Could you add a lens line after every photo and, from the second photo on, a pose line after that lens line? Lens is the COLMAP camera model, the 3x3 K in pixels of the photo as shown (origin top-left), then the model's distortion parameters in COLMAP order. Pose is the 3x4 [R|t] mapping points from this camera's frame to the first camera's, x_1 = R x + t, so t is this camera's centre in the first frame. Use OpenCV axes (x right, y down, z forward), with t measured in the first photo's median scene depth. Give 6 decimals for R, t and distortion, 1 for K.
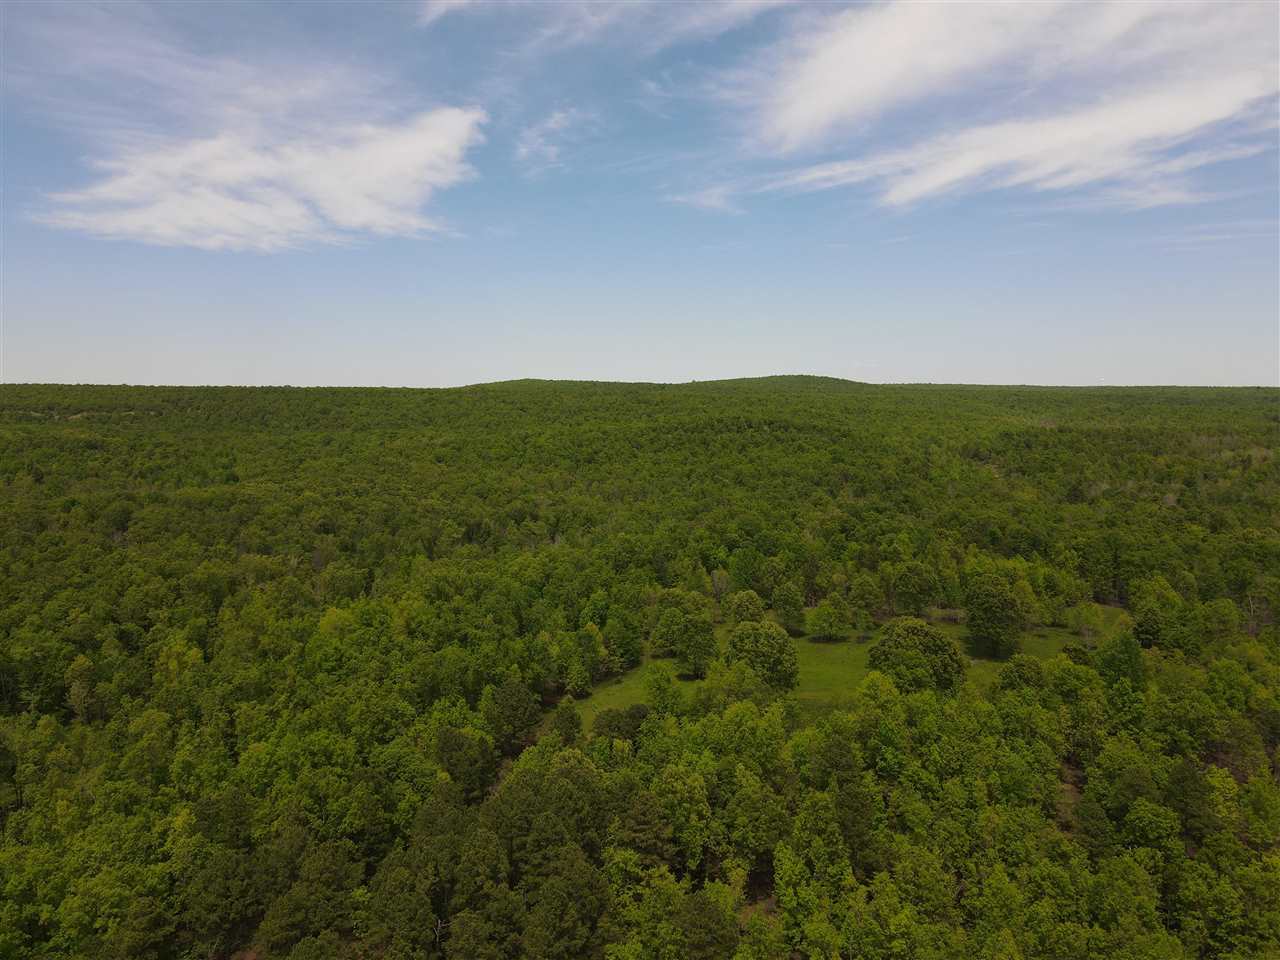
lens RADIAL K [[937.1, 0, 635.6], [0, 937.1, 474.6], [0, 0, 1]] dist [0.011681, 0.006276]
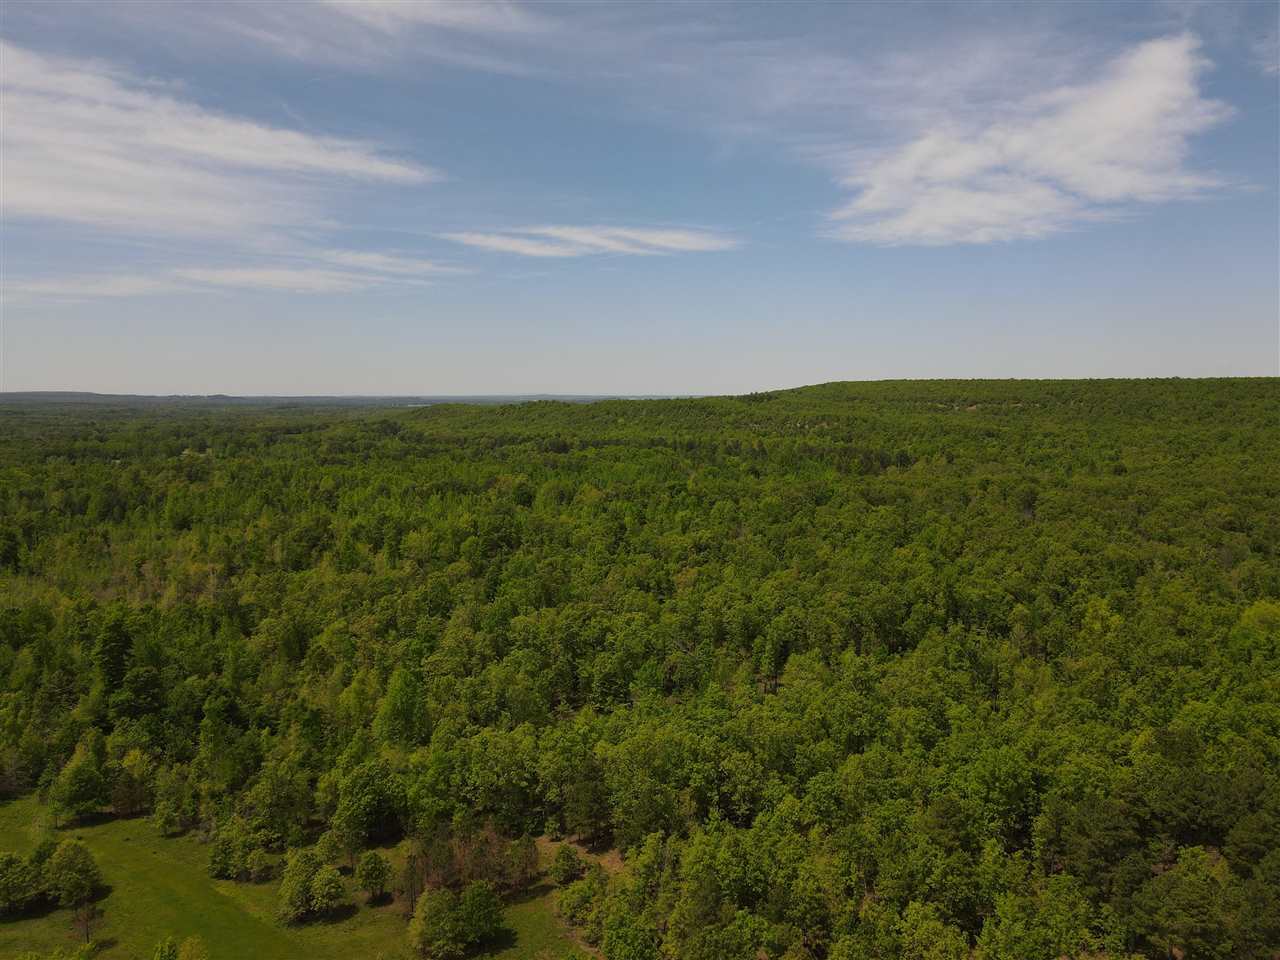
lens RADIAL K [[937.1, 0, 637.6], [0, 937.1, 480.9], [0, 0, 1]] dist [0.011681, 0.006276]
pose [[0.651799, 0.069608, -0.755191, -0.005267], [-0.058931, 0.997417, 0.041071, 0.012319], [0.756099, 0.017734, 0.654217, -0.159228]]
